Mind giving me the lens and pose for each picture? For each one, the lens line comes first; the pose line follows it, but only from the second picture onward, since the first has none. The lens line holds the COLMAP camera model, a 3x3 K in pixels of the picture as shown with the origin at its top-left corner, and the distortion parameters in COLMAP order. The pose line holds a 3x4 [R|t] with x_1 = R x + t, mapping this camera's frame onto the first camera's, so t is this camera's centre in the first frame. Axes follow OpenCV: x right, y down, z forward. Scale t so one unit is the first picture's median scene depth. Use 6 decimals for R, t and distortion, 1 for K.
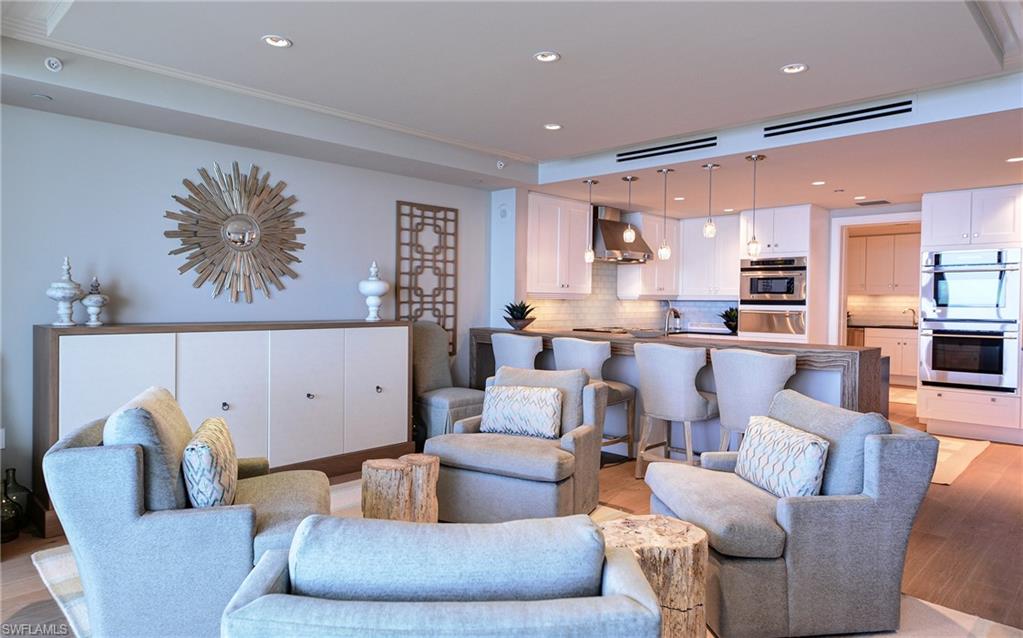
lens RADIAL K [[625.9, 0, 511.5], [0, 625.9, 319.0], [0, 0, 1]] dist [-0.000861, -0.000093]
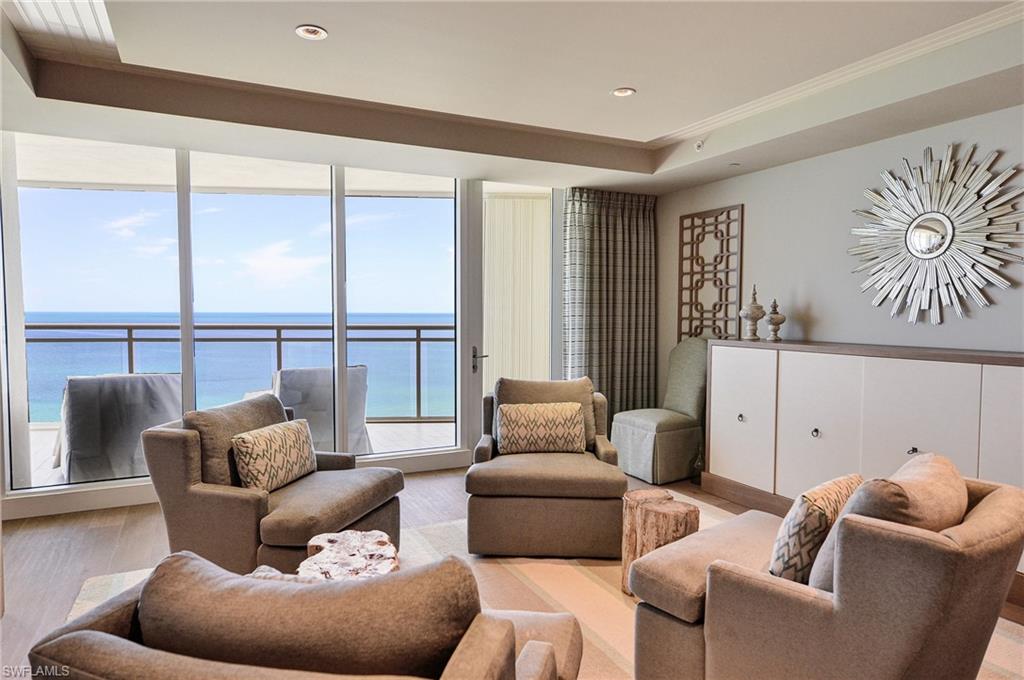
lens RADIAL K [[654.8, 0, 512.0], [0, 654.8, 340.0], [0, 0, 1]] dist [0.004159, 0.000796]
pose [[-0.323225, 0.024247, -0.946011, 0.860890], [-0.040955, 0.998377, 0.039582, -0.022183], [0.945435, 0.051538, -0.321708, 1.052043]]
